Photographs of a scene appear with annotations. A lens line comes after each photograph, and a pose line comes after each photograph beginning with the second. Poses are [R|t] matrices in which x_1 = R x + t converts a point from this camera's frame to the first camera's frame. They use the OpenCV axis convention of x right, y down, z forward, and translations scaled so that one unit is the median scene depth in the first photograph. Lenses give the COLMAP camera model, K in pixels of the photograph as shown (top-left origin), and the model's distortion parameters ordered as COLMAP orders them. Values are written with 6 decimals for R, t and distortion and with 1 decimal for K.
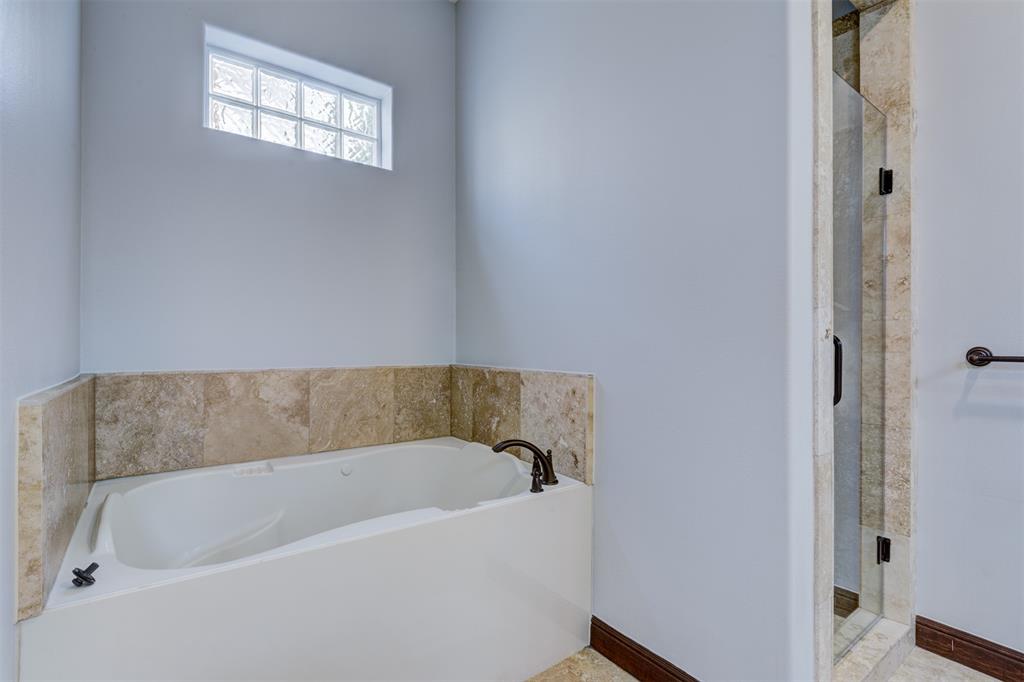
lens RADIAL K [[471.5, 0, 510.2], [0, 471.5, 342.3], [0, 0, 1]] dist [0.004080, -0.003102]
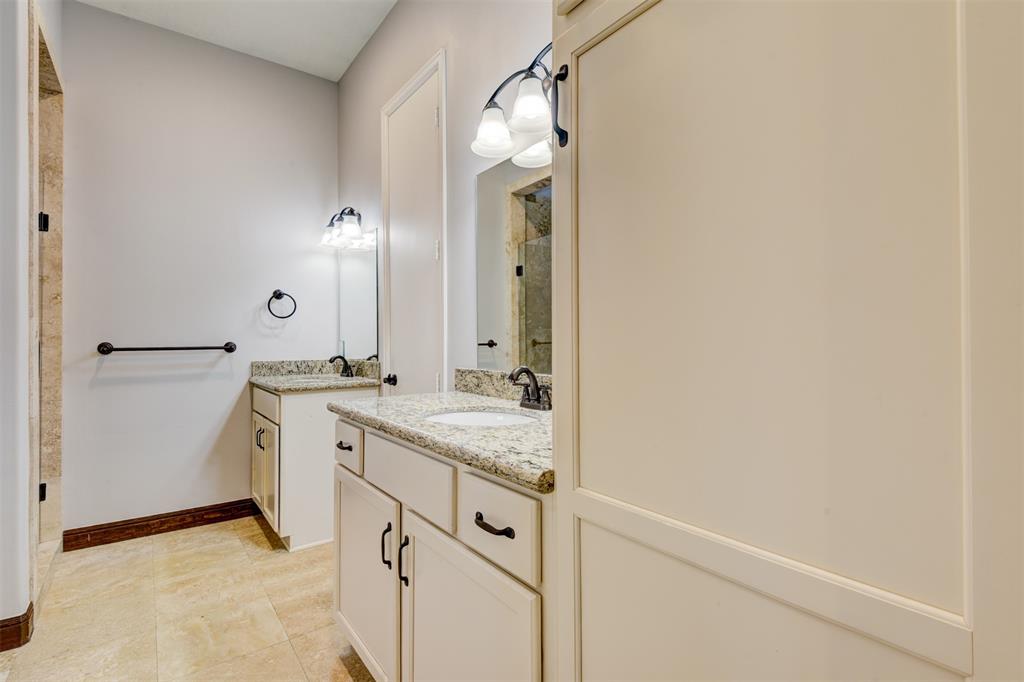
lens RADIAL K [[471.5, 0, 512.3], [0, 471.5, 338.8], [0, 0, 1]] dist [0.004080, -0.003102]
pose [[-0.030154, -0.000055, 0.999545, -0.618798], [-0.002219, 0.999998, -0.000012, -0.005775], [-0.999543, -0.002219, -0.030154, -0.318138]]
